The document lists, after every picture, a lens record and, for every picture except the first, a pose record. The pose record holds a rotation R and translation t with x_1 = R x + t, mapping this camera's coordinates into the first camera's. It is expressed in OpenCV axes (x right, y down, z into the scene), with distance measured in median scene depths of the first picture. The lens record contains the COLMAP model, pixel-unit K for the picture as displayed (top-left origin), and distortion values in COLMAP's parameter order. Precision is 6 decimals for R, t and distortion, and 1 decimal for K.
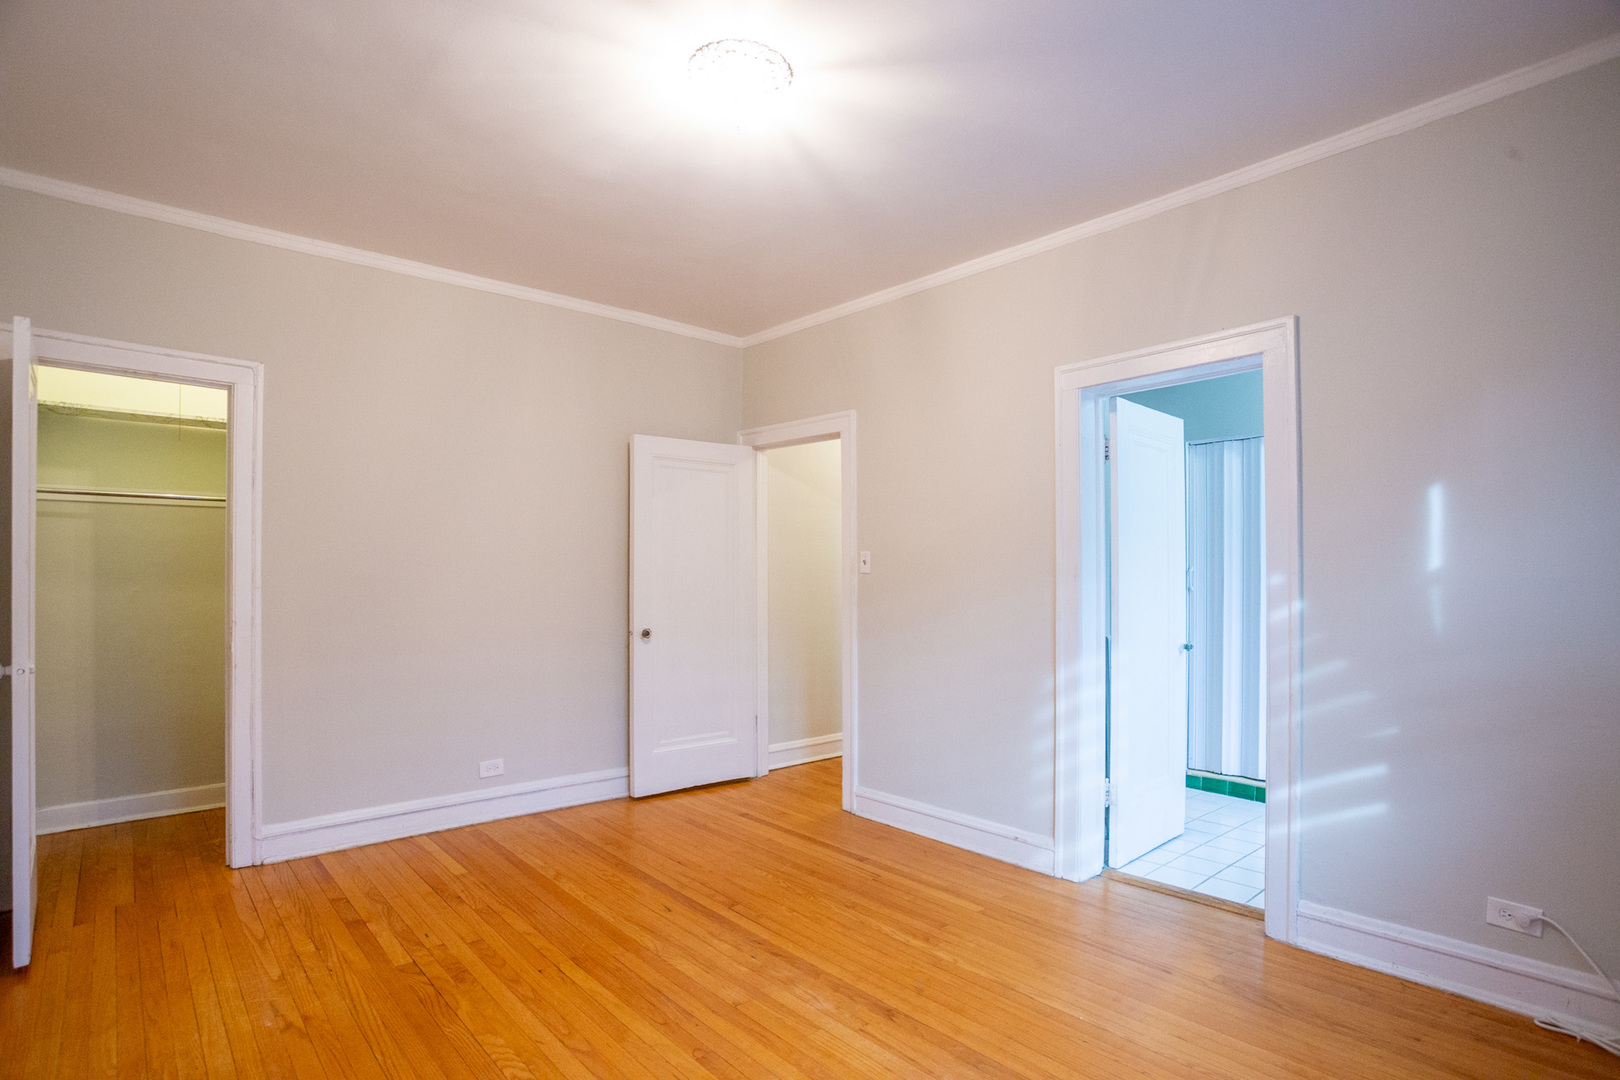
lens RADIAL K [[868.8, 0, 840.0], [0, 868.8, 577.4], [0, 0, 1]] dist [-0.077413, 0.038801]
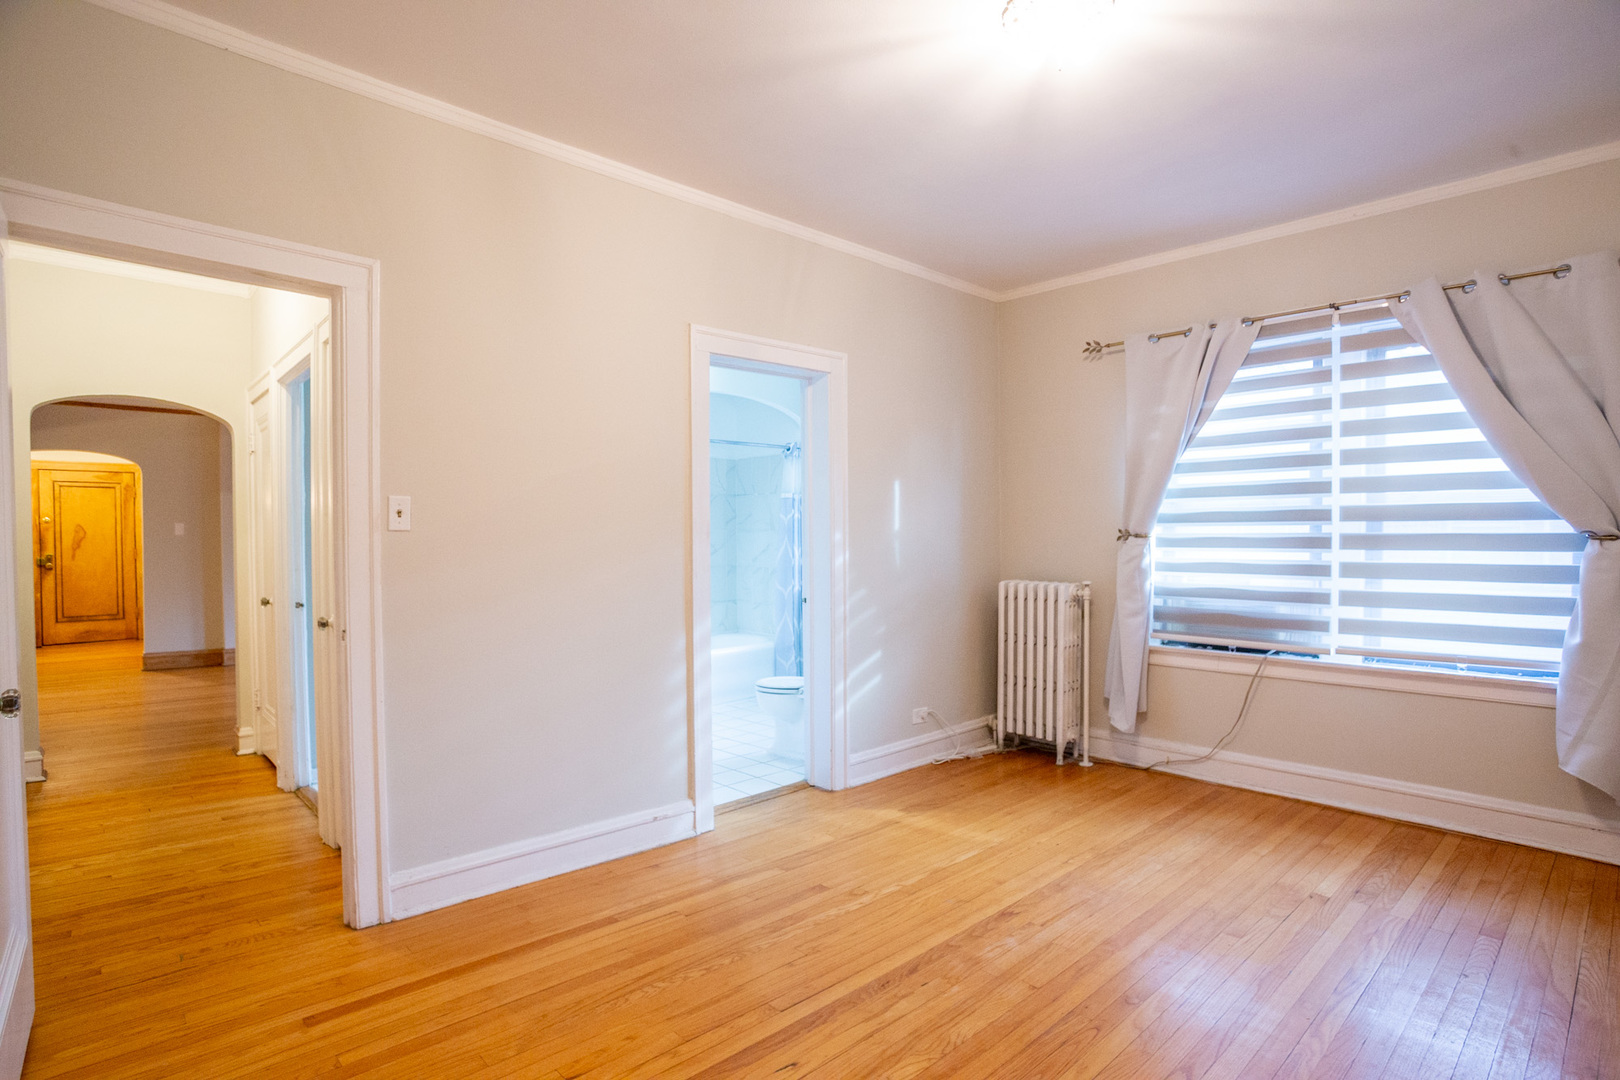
lens RADIAL K [[816.3, 0, 795.8], [0, 816.3, 555.3], [0, 0, 1]] dist [-0.089432, 0.032815]
pose [[-0.022759, -0.020109, 0.999539, -0.873010], [0.009440, 0.999749, 0.020328, 0.006121], [-0.999696, 0.009898, -0.022563, 1.150052]]
